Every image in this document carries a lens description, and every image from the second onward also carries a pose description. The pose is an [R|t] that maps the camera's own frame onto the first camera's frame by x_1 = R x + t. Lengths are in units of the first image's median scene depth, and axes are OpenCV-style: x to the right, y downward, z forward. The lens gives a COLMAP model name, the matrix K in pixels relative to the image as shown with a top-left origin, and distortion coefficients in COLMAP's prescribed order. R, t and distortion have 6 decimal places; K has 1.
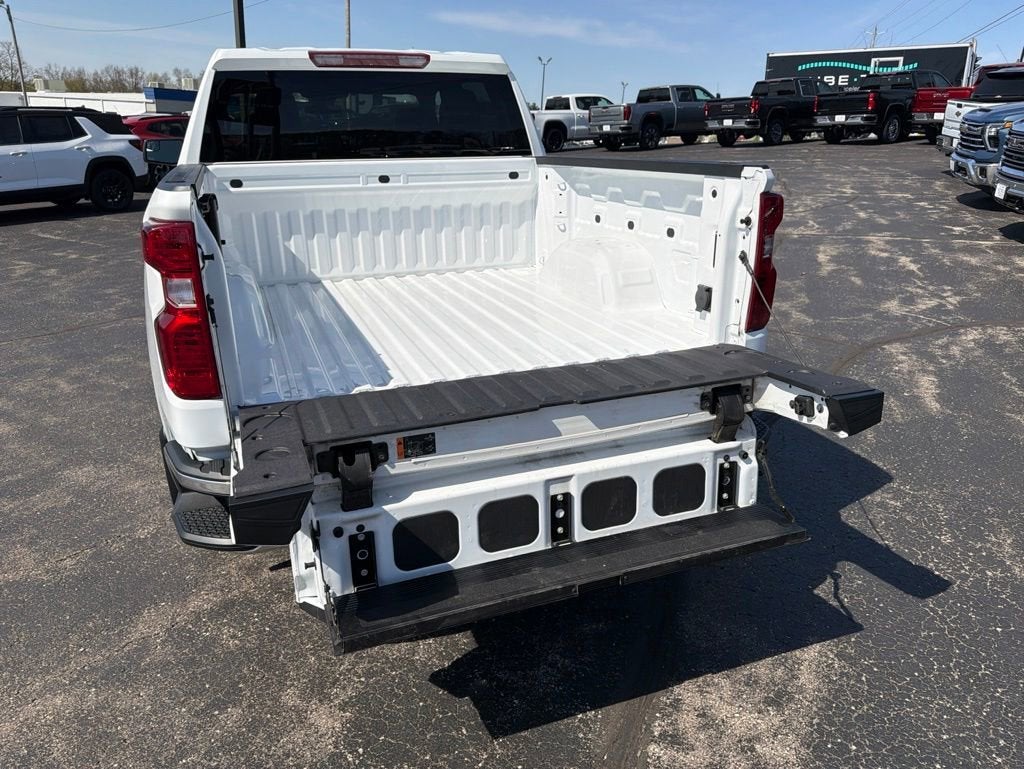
lens RADIAL K [[723.5, 0, 508.0], [0, 723.5, 389.9], [0, 0, 1]] dist [0.045906, -0.056046]
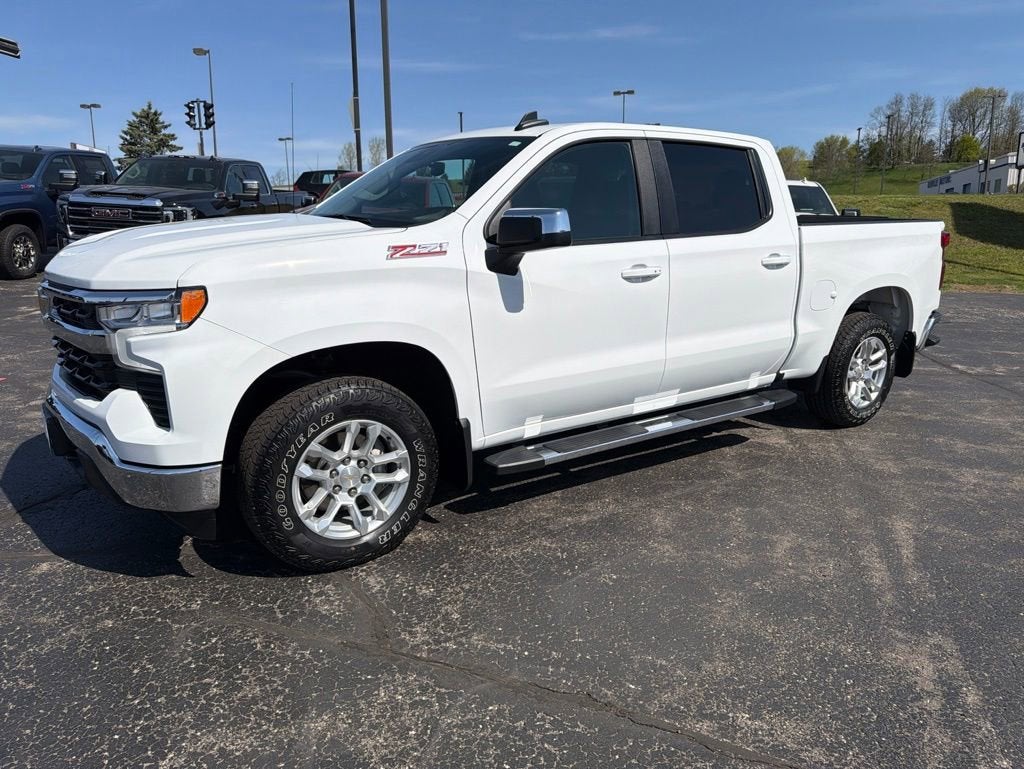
lens RADIAL K [[723.5, 0, 508.7], [0, 723.5, 382.6], [0, 0, 1]] dist [0.045906, -0.056046]
pose [[-0.251355, -0.222091, 0.942070, -1.431638], [0.318981, 0.899936, 0.297266, -0.540331], [-0.913823, 0.375222, -0.155360, 1.581675]]
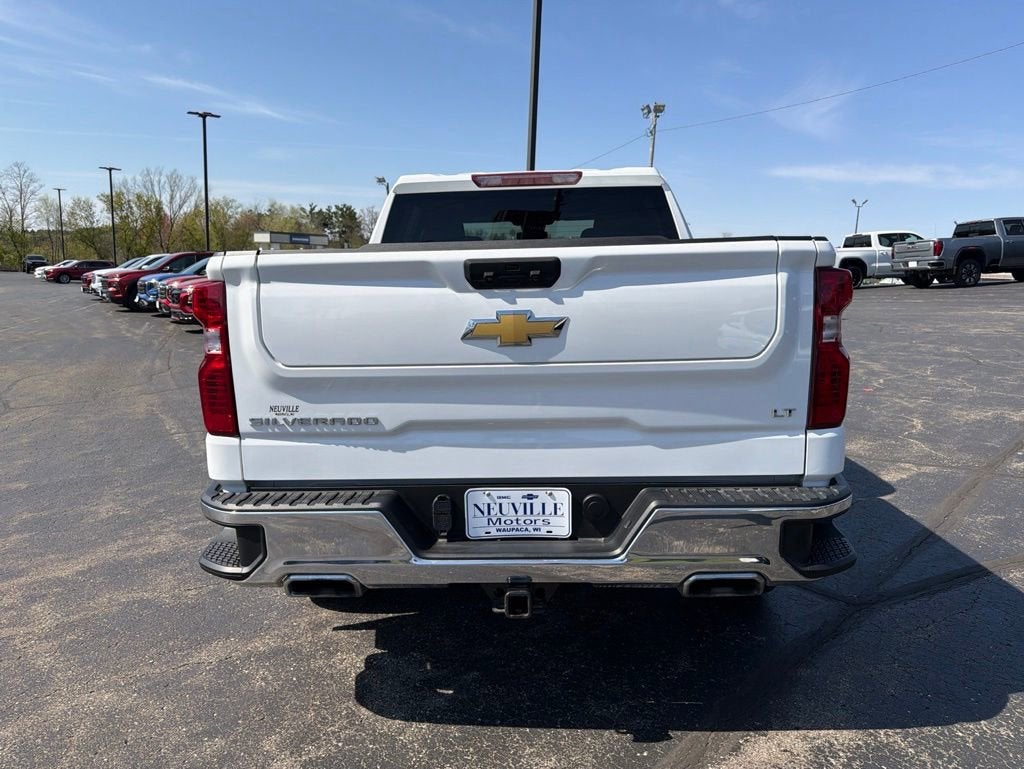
lens RADIAL K [[723.5, 0, 509.6], [0, 723.5, 385.3], [0, 0, 1]] dist [0.045906, -0.056046]
pose [[0.920588, 0.048231, -0.387545, 0.210880], [-0.121779, 0.978318, -0.167522, 0.035285], [0.371063, 0.201413, 0.906501, 0.056207]]
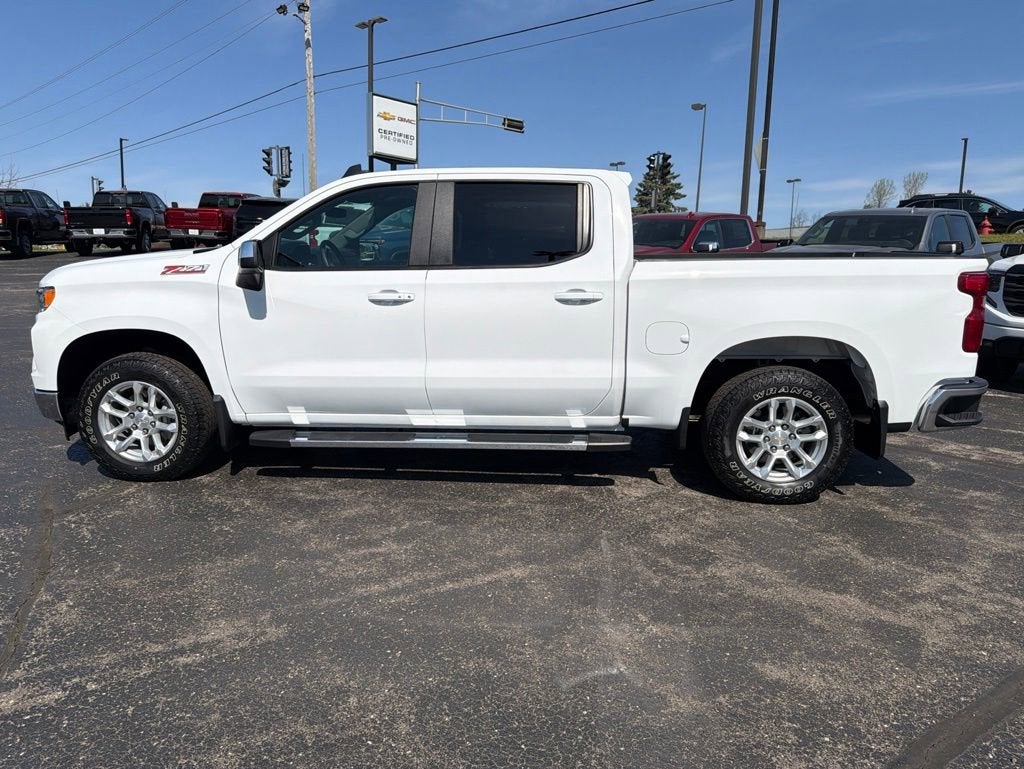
lens RADIAL K [[723.5, 0, 509.2], [0, 723.5, 381.6], [0, 0, 1]] dist [0.045906, -0.056046]
pose [[0.412862, -0.158619, 0.896875, -1.467882], [0.297578, 0.954169, 0.031767, -0.191271], [-0.860809, 0.253775, 0.441142, 0.617450]]
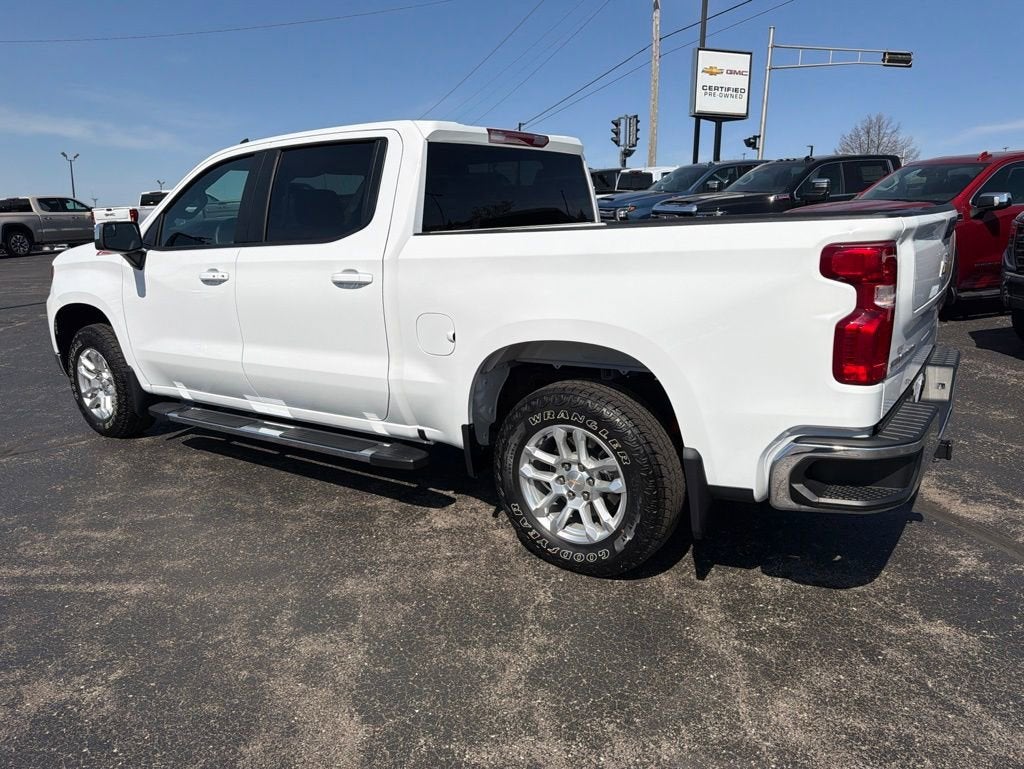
lens RADIAL K [[723.5, 0, 512.1], [0, 723.5, 382.2], [0, 0, 1]] dist [0.045906, -0.056046]
pose [[0.820694, -0.144555, 0.552779, -0.795324], [0.216297, 0.974067, -0.066405, -0.020165], [-0.528844, 0.174063, 0.830678, 0.143487]]
